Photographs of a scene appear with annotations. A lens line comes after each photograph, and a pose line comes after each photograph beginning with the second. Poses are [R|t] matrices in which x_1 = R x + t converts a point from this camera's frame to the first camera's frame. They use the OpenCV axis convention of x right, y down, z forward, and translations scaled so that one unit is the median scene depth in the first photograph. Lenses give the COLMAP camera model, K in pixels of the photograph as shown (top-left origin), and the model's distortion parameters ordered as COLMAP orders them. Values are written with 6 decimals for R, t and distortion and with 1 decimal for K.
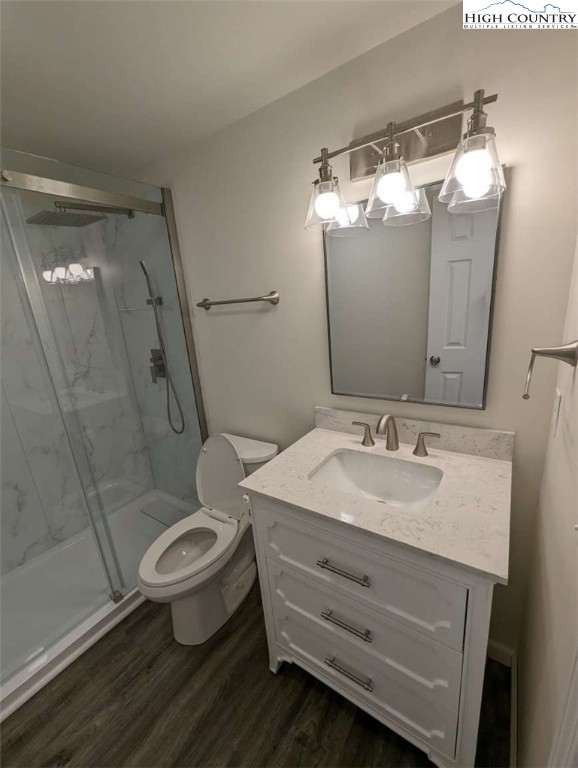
lens RADIAL K [[318.6, 0, 289.6], [0, 318.6, 384.6], [0, 0, 1]] dist [0.003590, -0.001667]
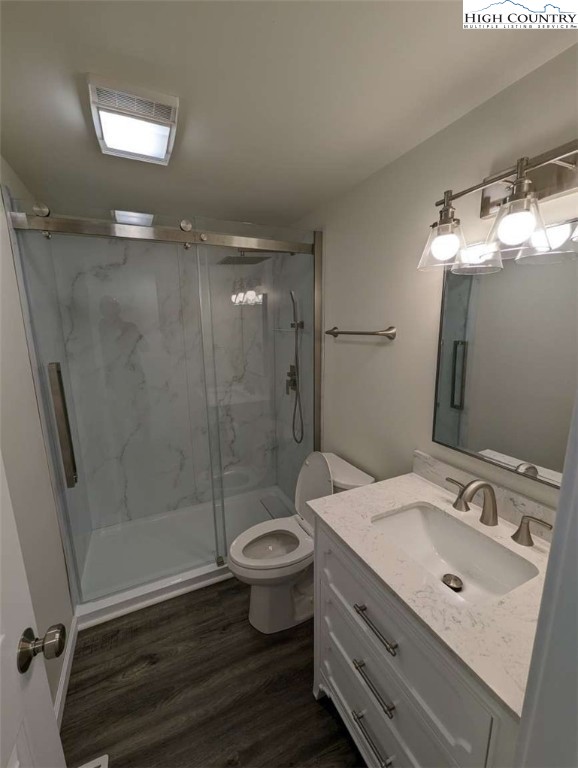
lens RADIAL K [[318.6, 0, 287.7], [0, 318.6, 385.8], [0, 0, 1]] dist [0.003590, -0.001667]
pose [[0.866290, 0.158956, -0.473576, 0.183850], [-0.182016, 0.983291, -0.002913, -0.050726], [0.465200, 0.088722, 0.880748, -0.021959]]
